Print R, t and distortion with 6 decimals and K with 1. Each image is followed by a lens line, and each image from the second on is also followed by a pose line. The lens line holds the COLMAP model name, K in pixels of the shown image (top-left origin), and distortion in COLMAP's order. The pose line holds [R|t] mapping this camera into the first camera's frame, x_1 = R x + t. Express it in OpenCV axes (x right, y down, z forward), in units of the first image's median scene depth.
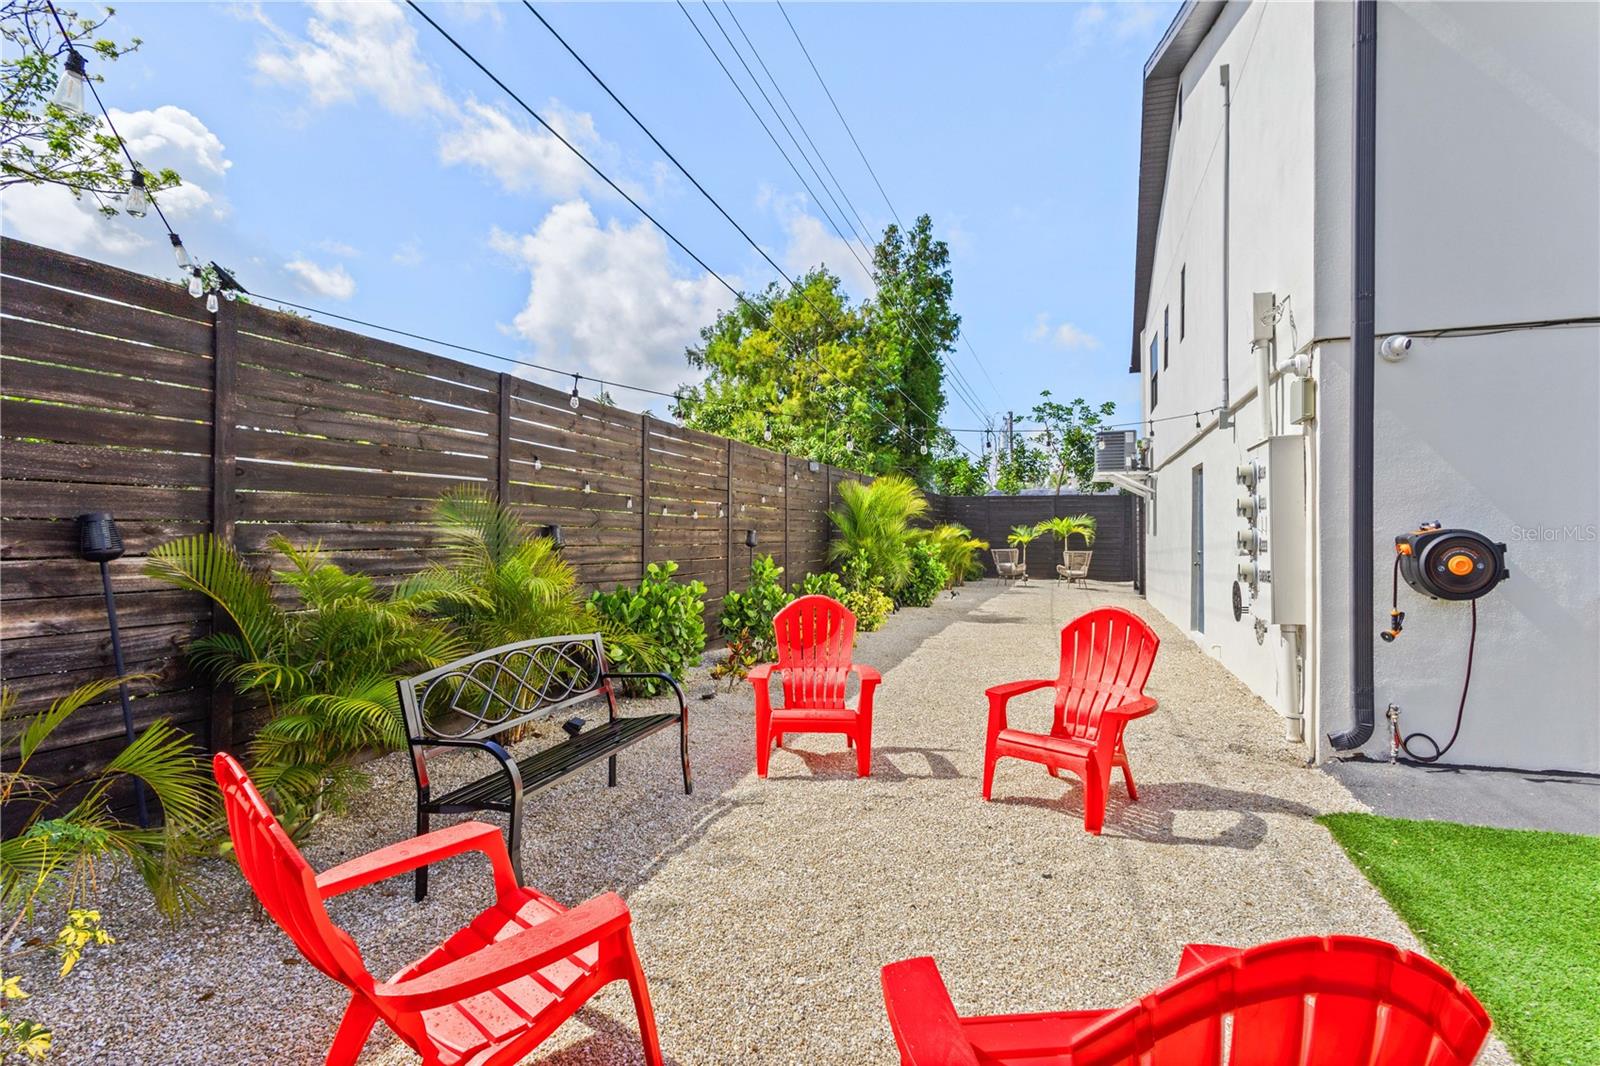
lens RADIAL K [[747.8, 0, 800.0], [0, 747.8, 533.0], [0, 0, 1]] dist [0.001513, 0.000078]
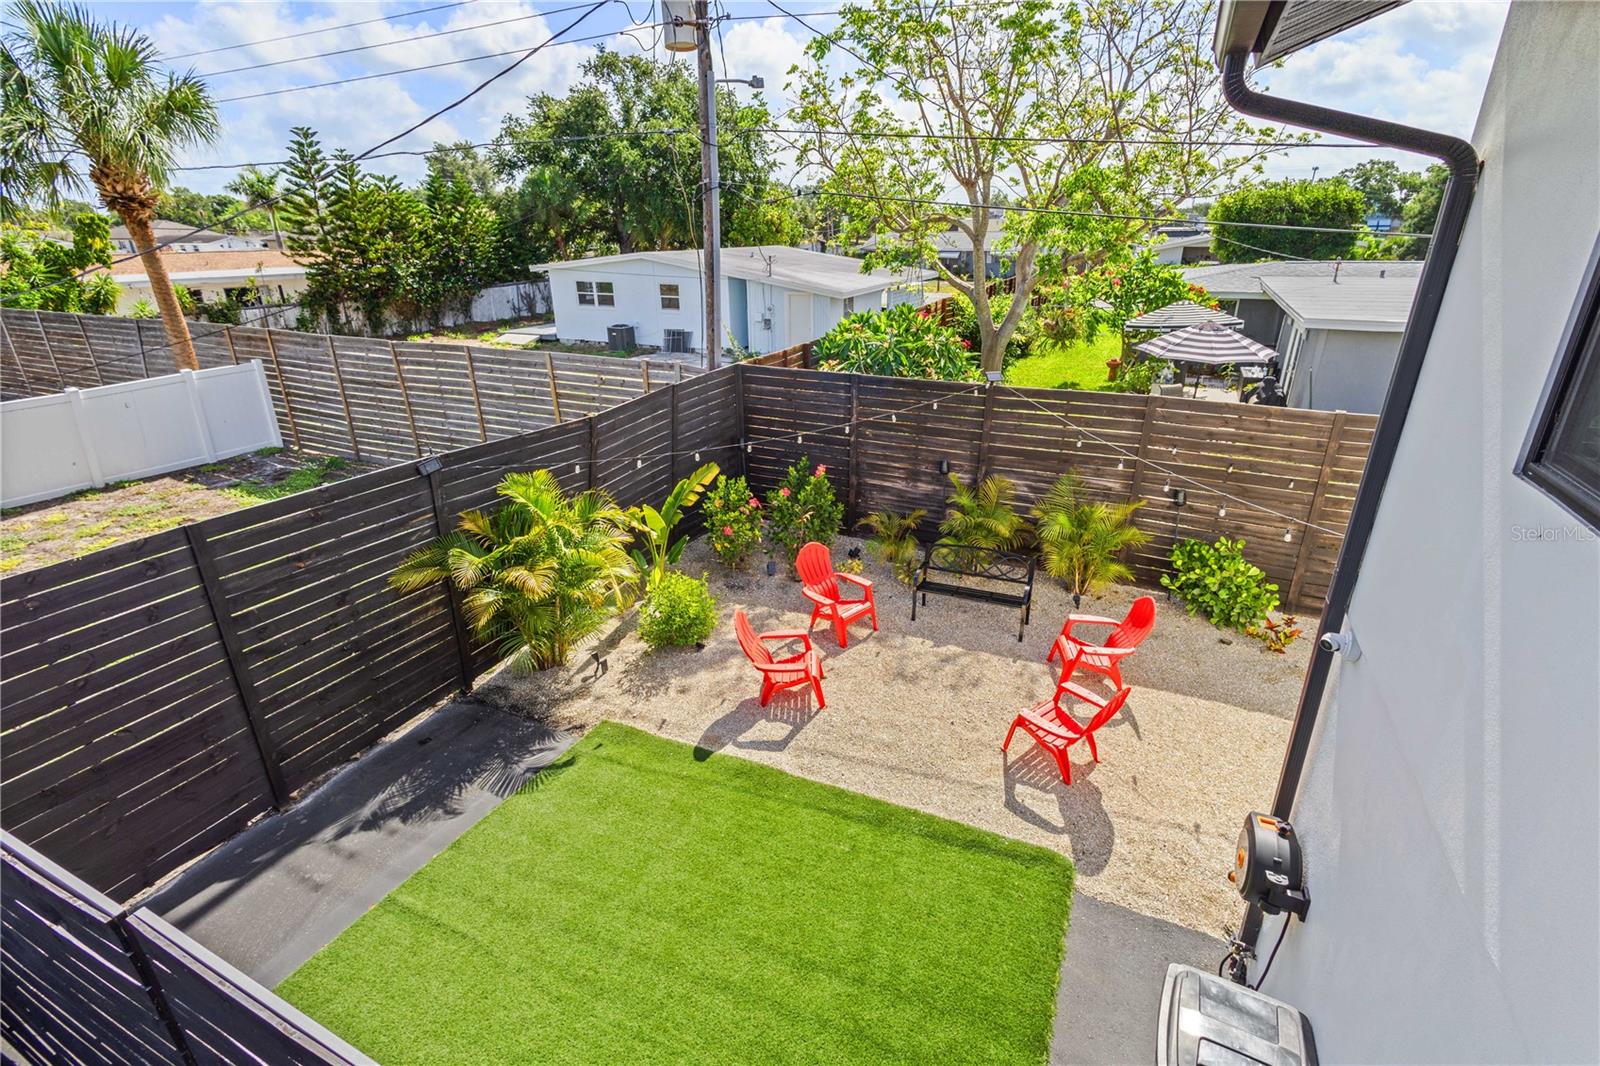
lens RADIAL K [[747.8, 0, 800.0], [0, 747.8, 533.0], [0, 0, 1]] dist [0.001513, 0.000078]
pose [[-0.090745, 0.362688, -0.927482, 1.909092], [0.005605, 0.931496, 0.363710, -0.786958], [0.995858, 0.027806, -0.086561, 0.583493]]
